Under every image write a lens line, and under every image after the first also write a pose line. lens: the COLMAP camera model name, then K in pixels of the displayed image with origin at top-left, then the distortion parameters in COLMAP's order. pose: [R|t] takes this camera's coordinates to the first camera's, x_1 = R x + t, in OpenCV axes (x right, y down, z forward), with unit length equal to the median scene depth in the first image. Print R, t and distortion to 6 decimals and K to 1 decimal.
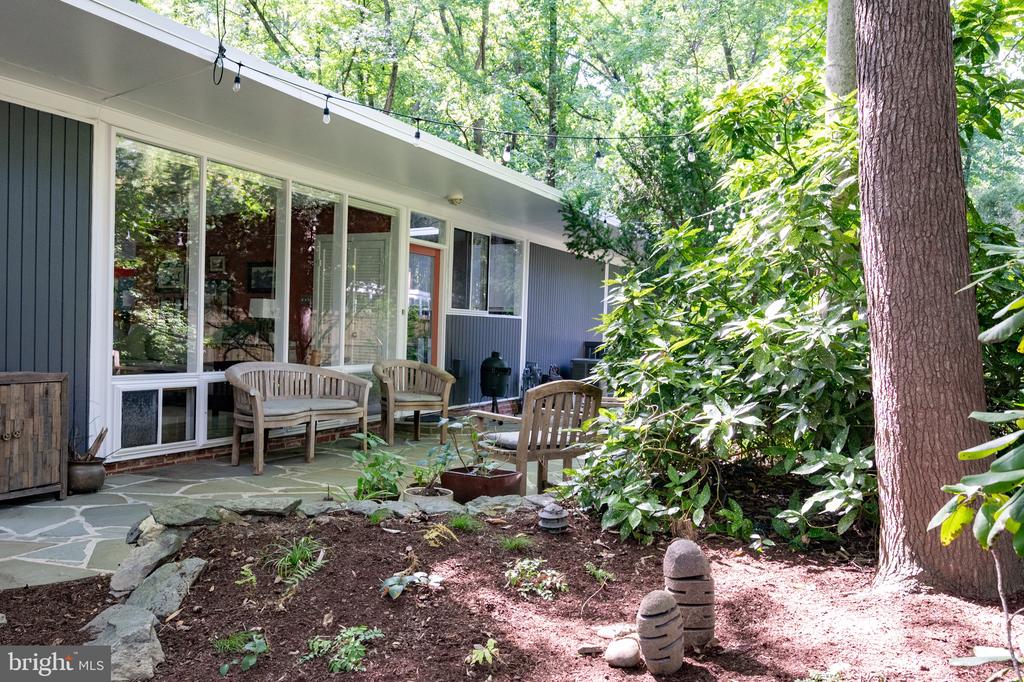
lens RADIAL K [[903.5, 0, 512.0], [0, 903.5, 341.0], [0, 0, 1]] dist [-0.002546, -0.004605]
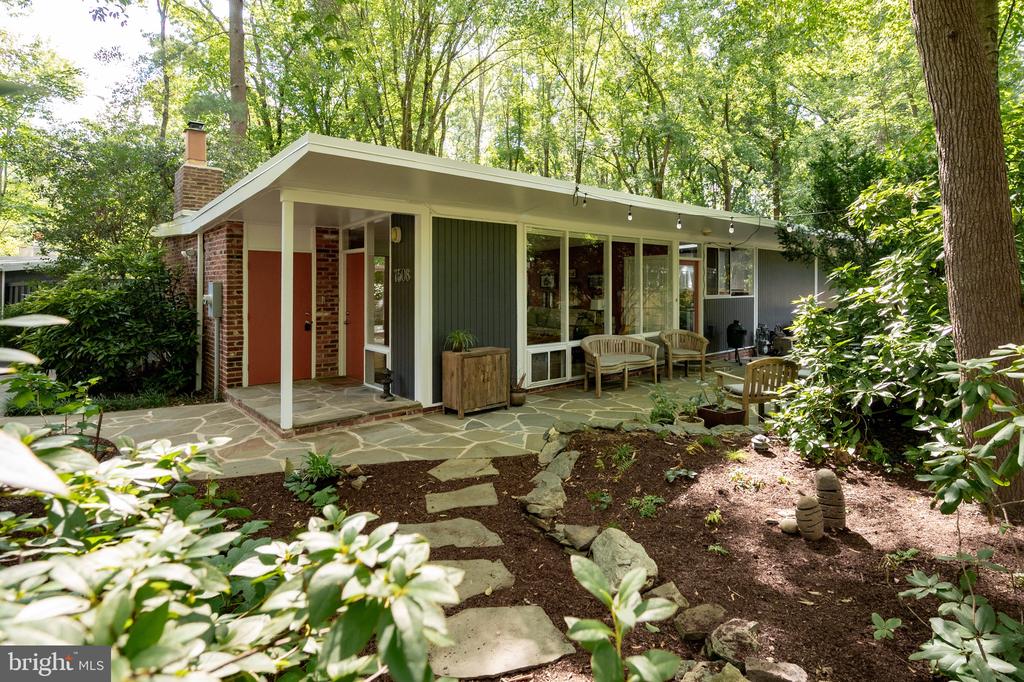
lens RADIAL K [[570.4, 0, 512.1], [0, 570.4, 272.7], [0, 0, 1]] dist [-0.002639, -0.000358]
pose [[0.917599, -0.031731, -0.396239, 0.042148], [0.020133, 0.999239, -0.033395, -0.095145], [0.396997, 0.022666, 0.917540, -0.211398]]
